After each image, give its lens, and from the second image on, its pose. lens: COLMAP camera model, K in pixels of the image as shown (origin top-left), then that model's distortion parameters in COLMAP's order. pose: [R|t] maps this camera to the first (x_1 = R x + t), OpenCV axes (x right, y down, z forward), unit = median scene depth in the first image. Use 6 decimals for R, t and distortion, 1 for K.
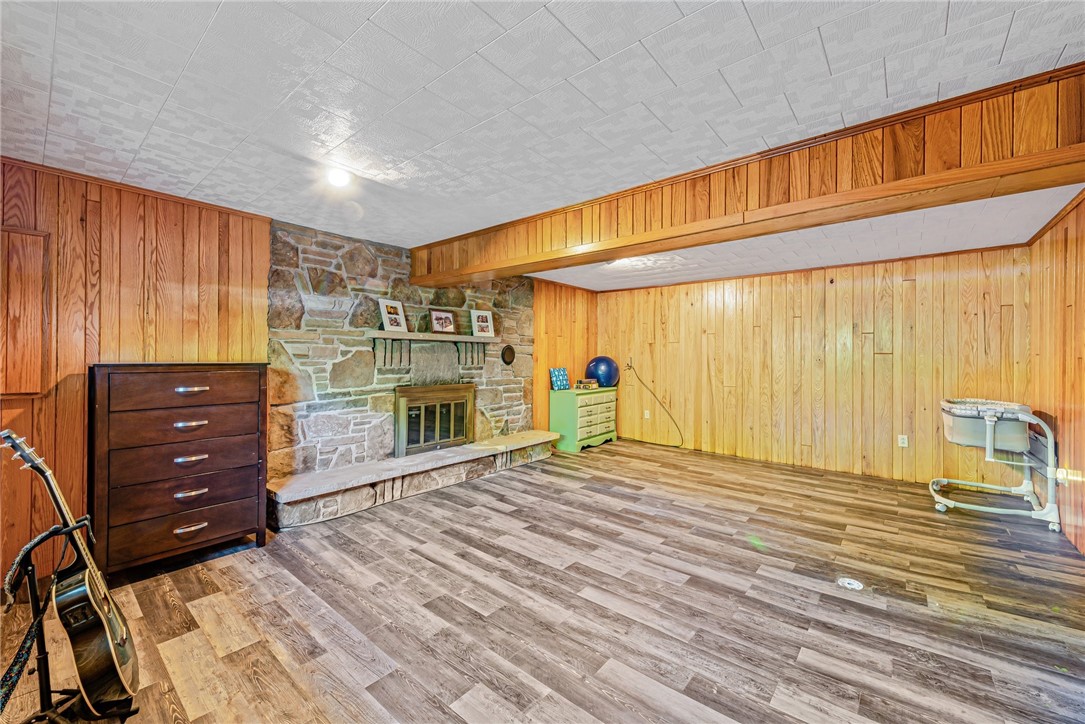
lens RADIAL K [[424.8, 0, 544.8], [0, 424.8, 358.6], [0, 0, 1]] dist [0.001632, -0.000669]
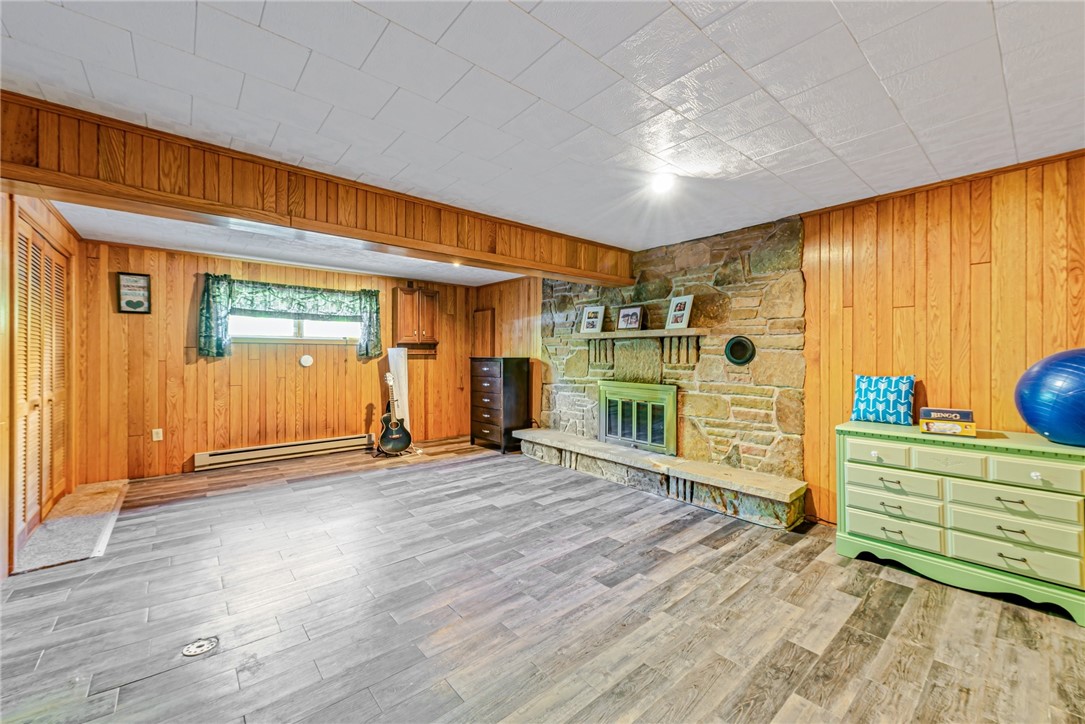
lens RADIAL K [[424.8, 0, 544.8], [0, 424.8, 358.6], [0, 0, 1]] dist [0.001632, -0.000669]
pose [[-0.160571, 0.002936, -0.987020, 0.804893], [-0.004988, 0.999980, 0.003786, 0.004028], [0.987012, 0.005531, -0.160554, 1.016279]]
